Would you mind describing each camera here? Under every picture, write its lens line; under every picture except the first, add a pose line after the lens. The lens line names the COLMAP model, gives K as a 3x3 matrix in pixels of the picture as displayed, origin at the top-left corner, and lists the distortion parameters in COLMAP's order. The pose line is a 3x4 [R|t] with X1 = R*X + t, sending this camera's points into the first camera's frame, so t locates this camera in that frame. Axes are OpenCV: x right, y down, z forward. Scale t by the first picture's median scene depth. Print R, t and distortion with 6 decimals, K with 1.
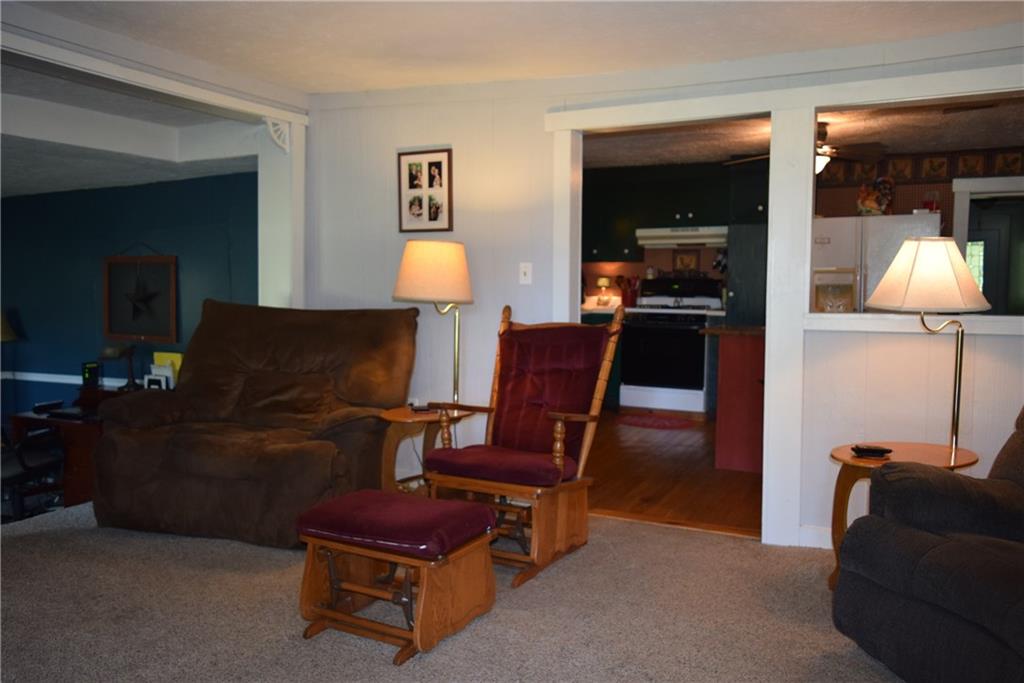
lens RADIAL K [[807.3, 0, 511.5], [0, 807.3, 344.0], [0, 0, 1]] dist [-0.007344, -0.013418]
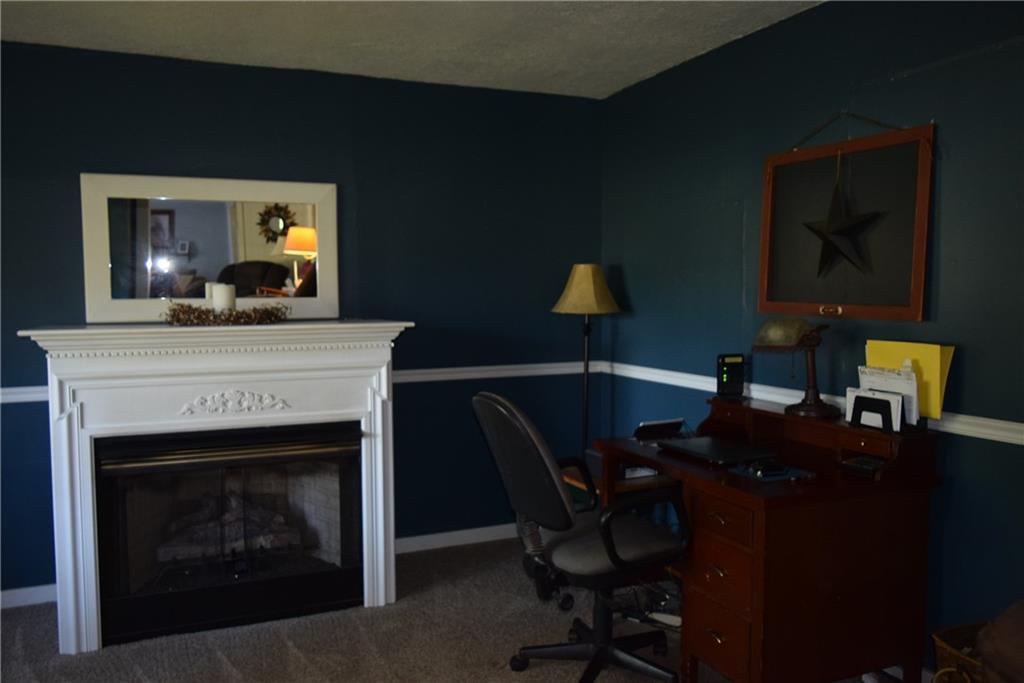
lens RADIAL K [[807.3, 0, 507.1], [0, 807.3, 339.4], [0, 0, 1]] dist [-0.007344, -0.013418]
pose [[0.766842, 0.044710, -0.640277, -0.300910], [-0.049217, 0.998730, 0.010795, 0.014950], [0.639947, 0.023234, 0.768068, 0.499827]]
